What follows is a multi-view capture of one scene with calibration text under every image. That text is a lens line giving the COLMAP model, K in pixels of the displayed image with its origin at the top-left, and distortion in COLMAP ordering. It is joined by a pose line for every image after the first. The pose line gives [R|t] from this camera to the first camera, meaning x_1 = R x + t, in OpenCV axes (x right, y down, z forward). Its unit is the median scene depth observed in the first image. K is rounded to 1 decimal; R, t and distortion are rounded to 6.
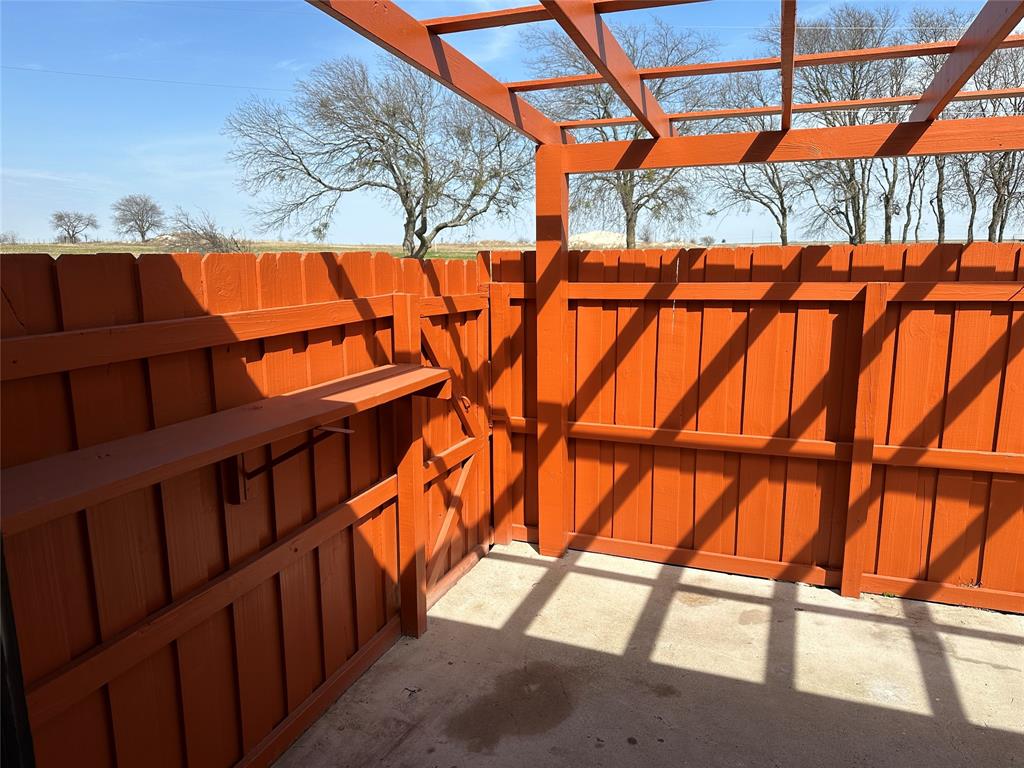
lens RADIAL K [[746.7, 0, 512.0], [0, 746.7, 384.0], [0, 0, 1]] dist [0.083488, -0.065611]
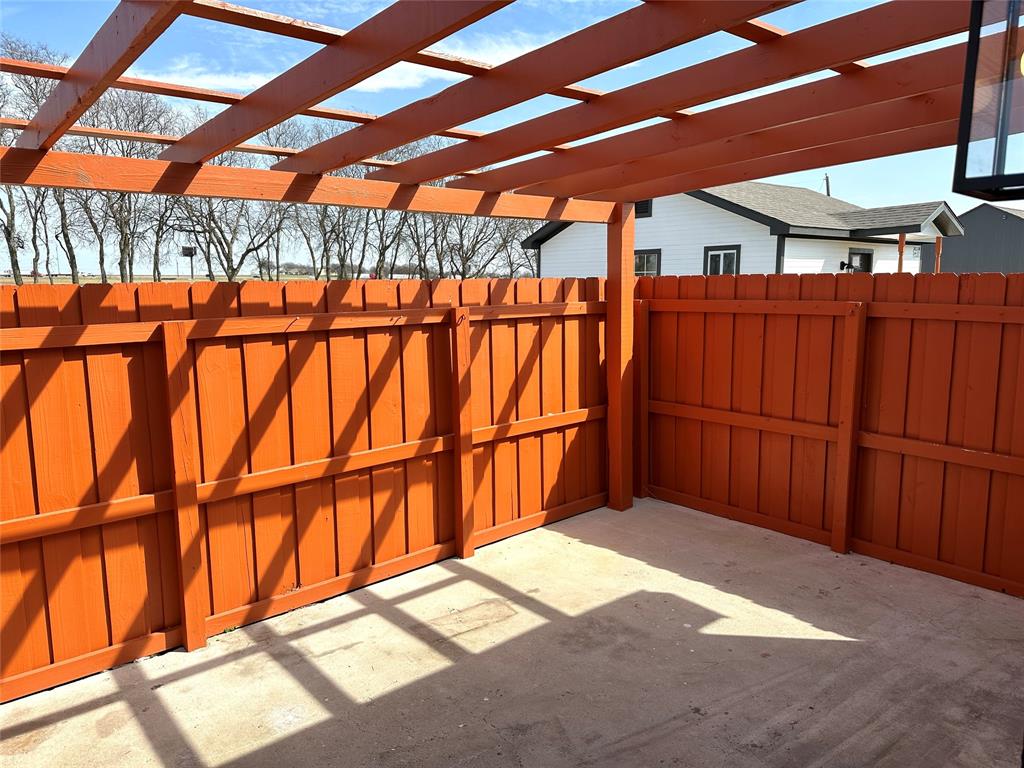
lens RADIAL K [[746.7, 0, 512.0], [0, 746.7, 384.0], [0, 0, 1]] dist [0.083488, -0.065611]
pose [[0.491152, -0.126715, 0.861808, -0.143259], [0.164993, 0.984986, 0.050795, -0.030753], [-0.855305, 0.117244, 0.504685, 0.142895]]
